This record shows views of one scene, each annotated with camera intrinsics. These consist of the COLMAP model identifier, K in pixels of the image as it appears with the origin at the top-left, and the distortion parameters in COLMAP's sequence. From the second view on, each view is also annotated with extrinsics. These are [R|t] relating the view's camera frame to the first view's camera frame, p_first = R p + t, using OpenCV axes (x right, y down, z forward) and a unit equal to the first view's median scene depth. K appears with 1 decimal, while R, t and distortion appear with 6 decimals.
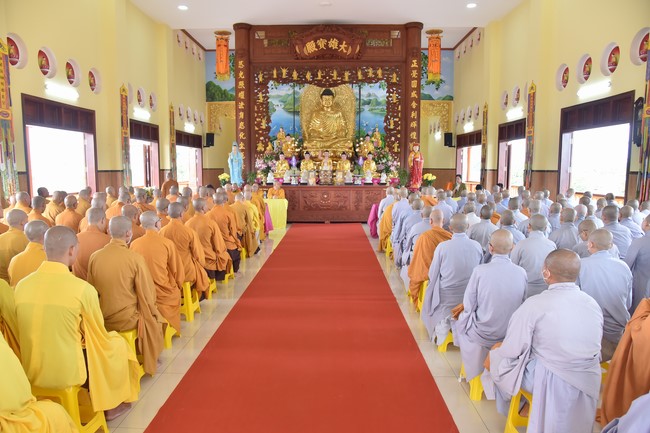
lens RADIAL K [[442.4, 0, 313.1], [0, 442.4, 218.0], [0, 0, 1]] dist [-0.120085, 0.071647]
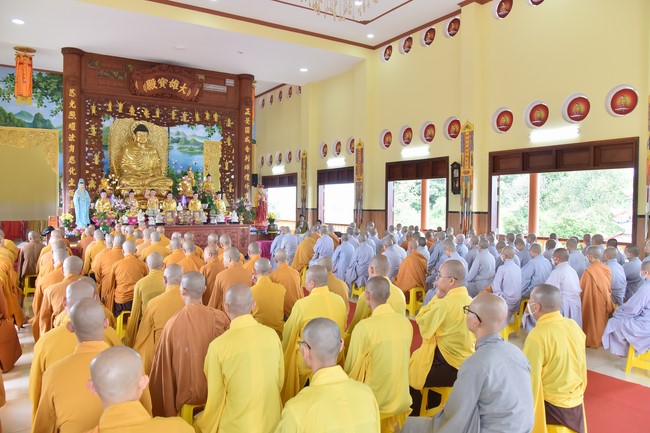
lens RADIAL K [[483.4, 0, 307.9], [0, 483.4, 214.4], [0, 0, 1]] dist [-0.082773, 0.046569]
pose [[0.840186, -0.004091, 0.542282, -0.287350], [0.054594, 0.995529, -0.077075, 0.001869], [-0.539543, 0.094363, 0.836654, -0.064674]]
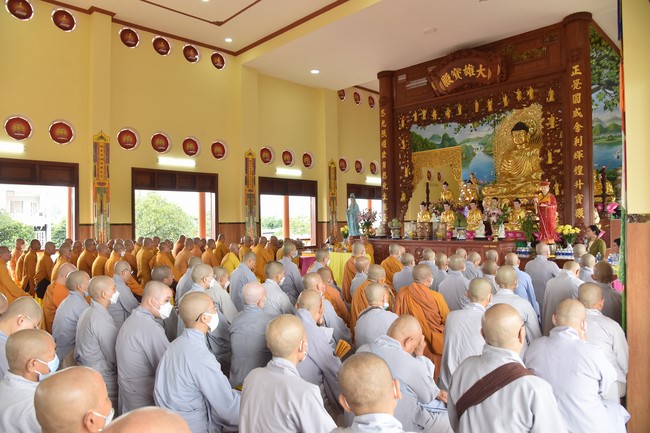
lens RADIAL K [[442.4, 0, 313.1], [0, 442.4, 218.0], [0, 0, 1]] dist [-0.120085, 0.071647]
pose [[0.710190, -0.014914, -0.703852, 0.403491], [-0.069595, 0.993391, -0.091272, -0.021396], [0.700562, 0.113805, 0.704458, 0.230196]]
